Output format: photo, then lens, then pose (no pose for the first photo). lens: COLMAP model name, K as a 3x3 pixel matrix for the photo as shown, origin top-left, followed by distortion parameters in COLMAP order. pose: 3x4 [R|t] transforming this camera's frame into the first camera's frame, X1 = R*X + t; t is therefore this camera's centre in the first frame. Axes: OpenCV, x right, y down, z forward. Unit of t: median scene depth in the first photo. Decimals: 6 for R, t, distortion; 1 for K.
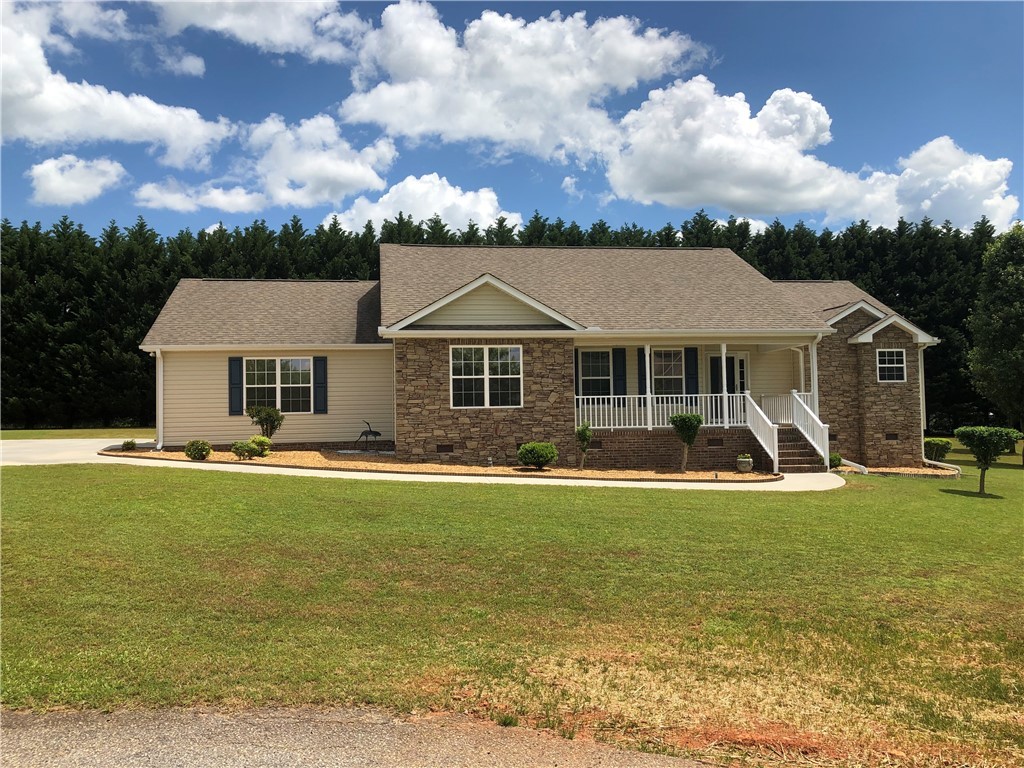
lens RADIAL K [[841.6, 0, 517.0], [0, 841.6, 384.0], [0, 0, 1]] dist [0.055064, -0.051061]
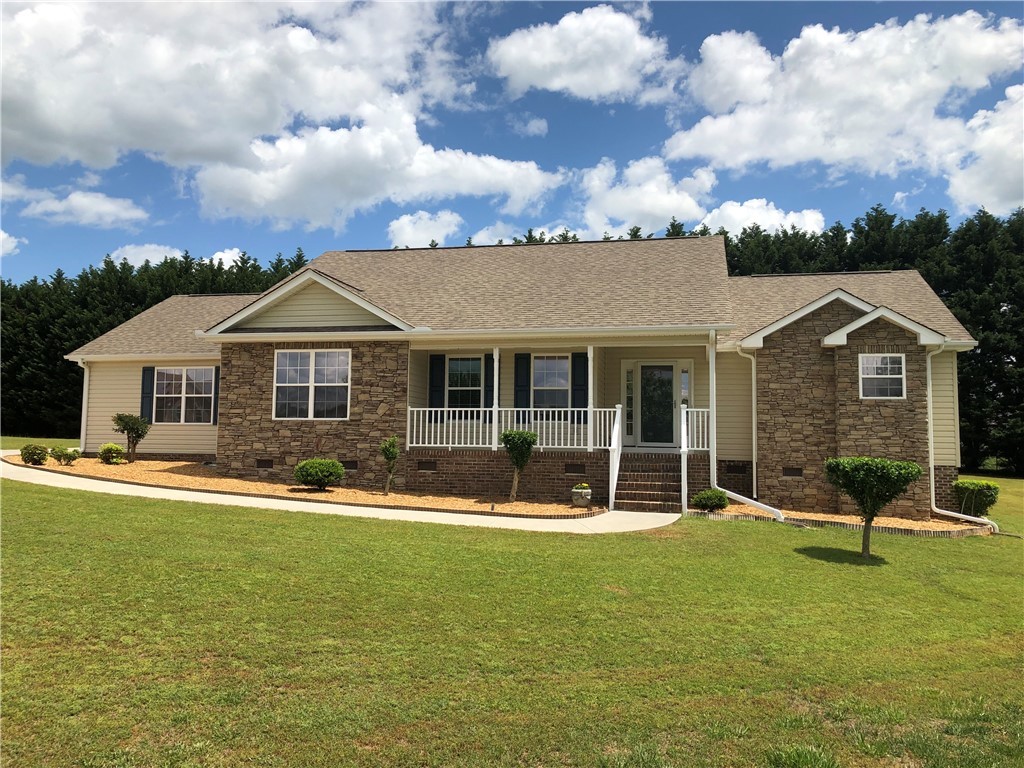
lens RADIAL K [[841.6, 0, 513.5], [0, 841.6, 376.7], [0, 0, 1]] dist [0.055064, -0.051061]
pose [[0.932640, -0.000183, -0.360808, 0.475563], [-0.016014, 0.998993, -0.041903, 0.016611], [0.360452, 0.044858, 0.931699, 0.237758]]
